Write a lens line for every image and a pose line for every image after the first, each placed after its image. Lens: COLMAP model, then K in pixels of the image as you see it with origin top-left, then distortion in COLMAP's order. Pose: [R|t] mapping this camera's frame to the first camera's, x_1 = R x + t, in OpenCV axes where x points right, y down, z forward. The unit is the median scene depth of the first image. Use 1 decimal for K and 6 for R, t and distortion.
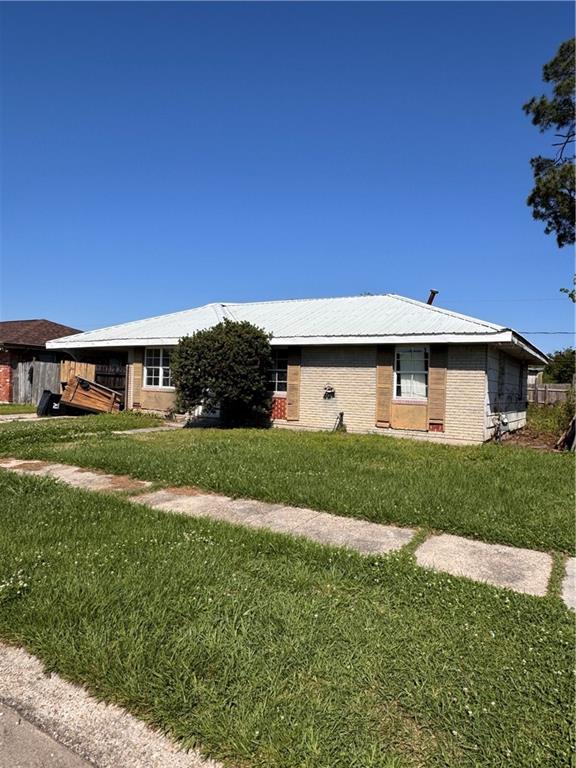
lens RADIAL K [[496.0, 0, 286.8], [0, 496.0, 383.8], [0, 0, 1]] dist [-0.002712, -0.001863]
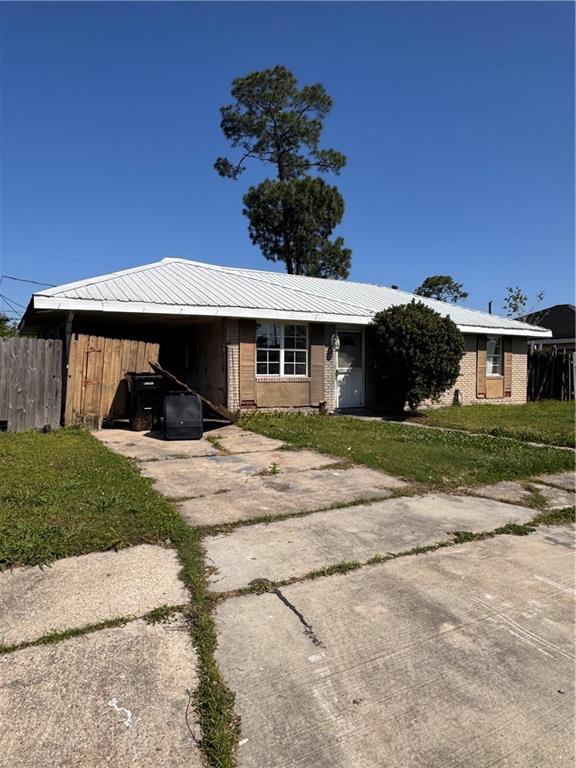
lens RADIAL K [[496.0, 0, 287.7], [0, 496.0, 382.9], [0, 0, 1]] dist [-0.002712, -0.001863]
pose [[0.477969, -0.062874, 0.876124, -0.906973], [0.007805, 0.997700, 0.067341, -0.033409], [-0.878342, -0.025349, 0.477360, 0.634380]]
